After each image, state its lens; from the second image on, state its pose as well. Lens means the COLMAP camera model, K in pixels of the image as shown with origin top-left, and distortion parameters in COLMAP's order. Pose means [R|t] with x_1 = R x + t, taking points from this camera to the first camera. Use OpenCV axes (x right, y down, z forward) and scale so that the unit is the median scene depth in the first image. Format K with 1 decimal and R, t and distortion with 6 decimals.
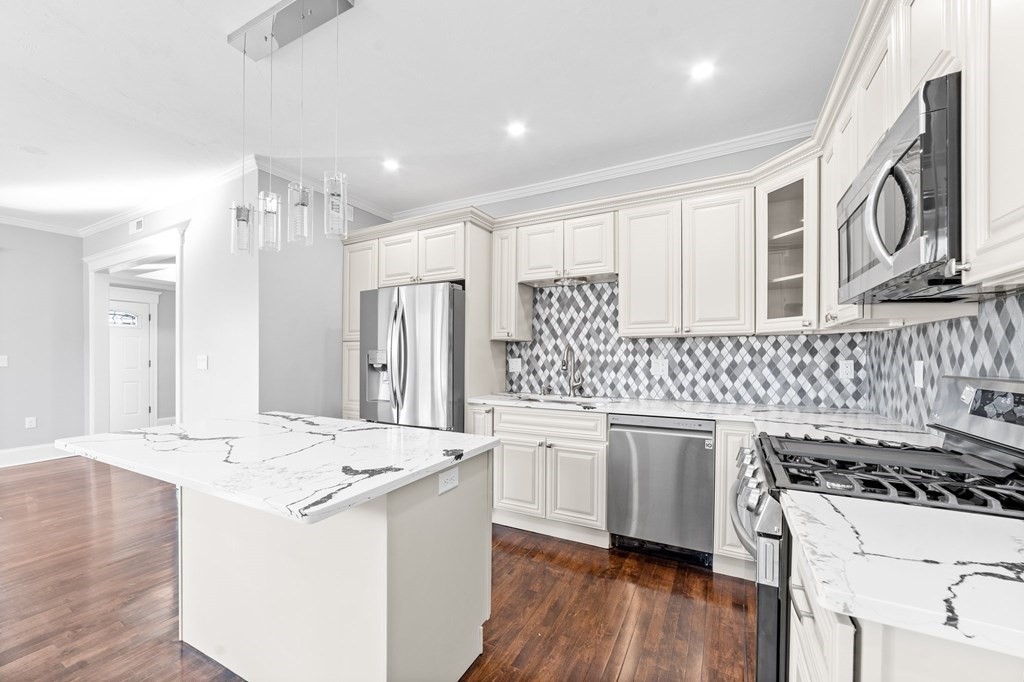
lens RADIAL K [[407.3, 0, 509.6], [0, 407.3, 361.7], [0, 0, 1]] dist [-0.029617, 0.018074]
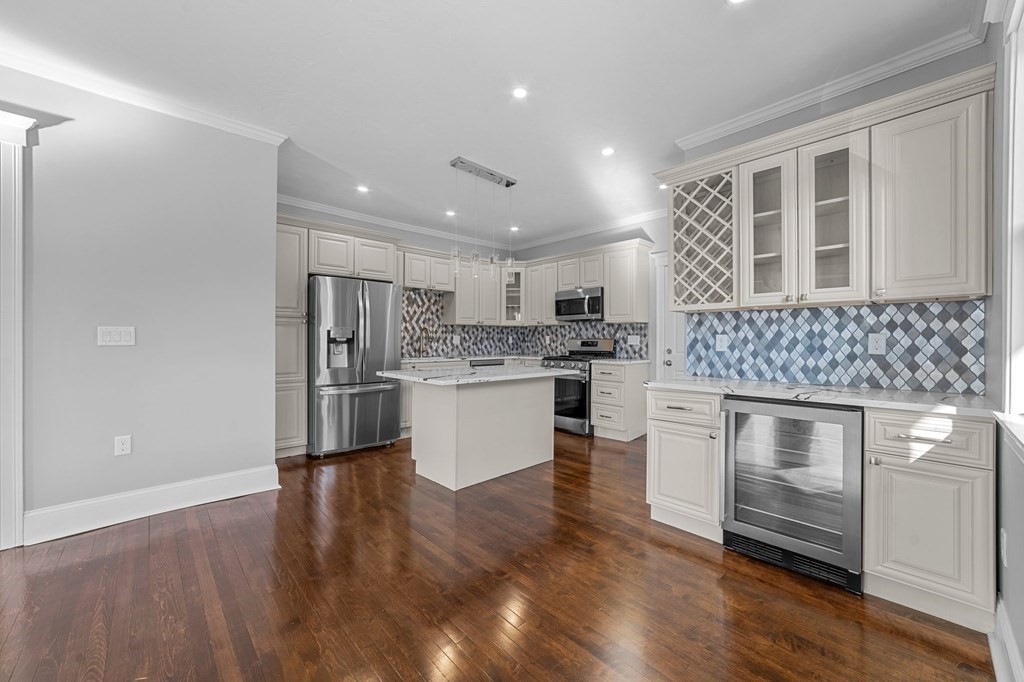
lens RADIAL K [[393.9, 0, 507.5], [0, 393.9, 340.2], [0, 0, 1]] dist [-0.011152, 0.000156]
pose [[0.321263, -0.003215, 0.946985, -1.374083], [0.008992, 0.999960, 0.000345, 0.017363], [-0.946947, 0.008404, 0.321279, 0.134860]]
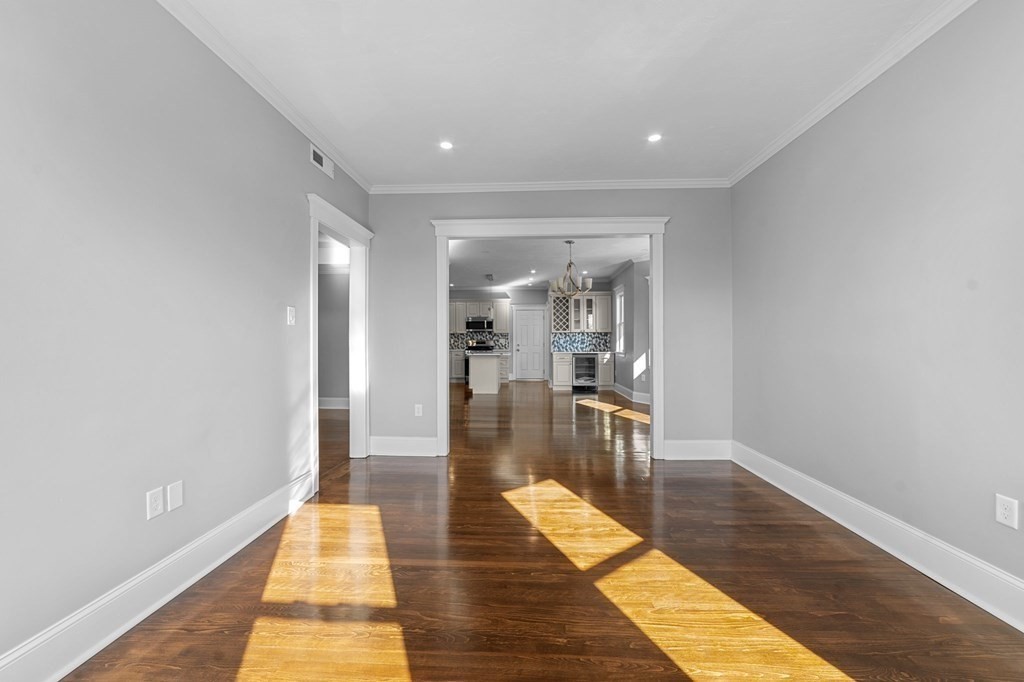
lens RADIAL K [[400.7, 0, 509.2], [0, 400.7, 342.2], [0, 0, 1]] dist [-0.027849, 0.010937]
pose [[-0.431699, -0.006407, 0.901995, -3.138972], [0.011426, 0.999856, 0.012571, -0.012028], [-0.901945, 0.015733, -0.431564, 1.767637]]
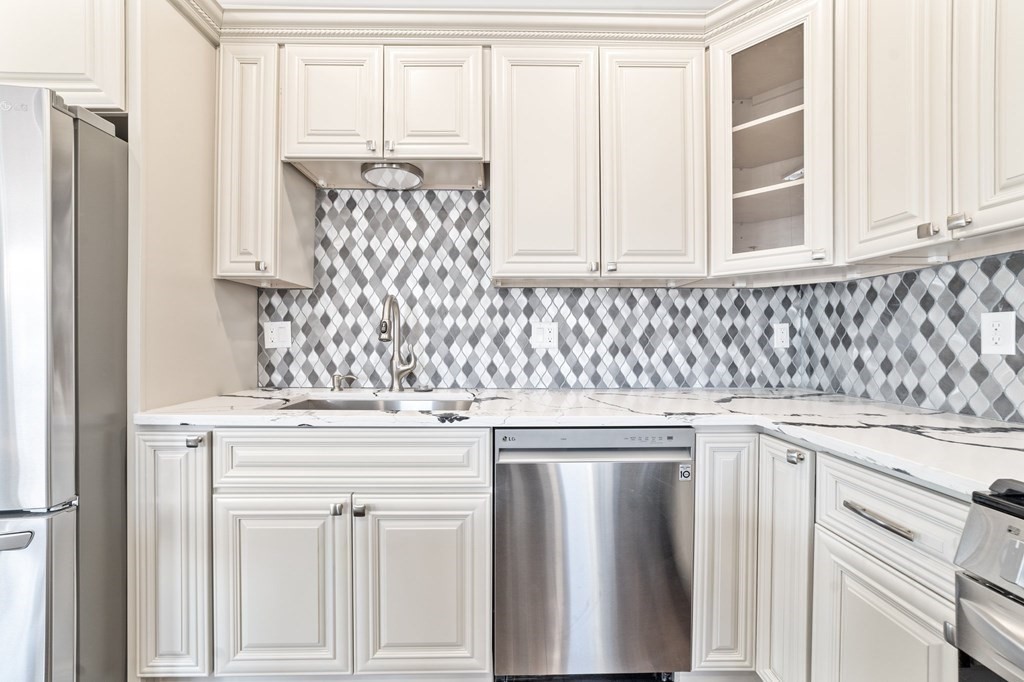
lens RADIAL K [[400.7, 0, 509.2], [0, 400.7, 342.2], [0, 0, 1]] dist [-0.027849, 0.010937]
pose [[0.870978, -0.004810, 0.491299, 0.025277], [0.006286, 0.999979, -0.001353, 0.023774], [-0.491282, 0.004267, 0.870990, 0.492764]]
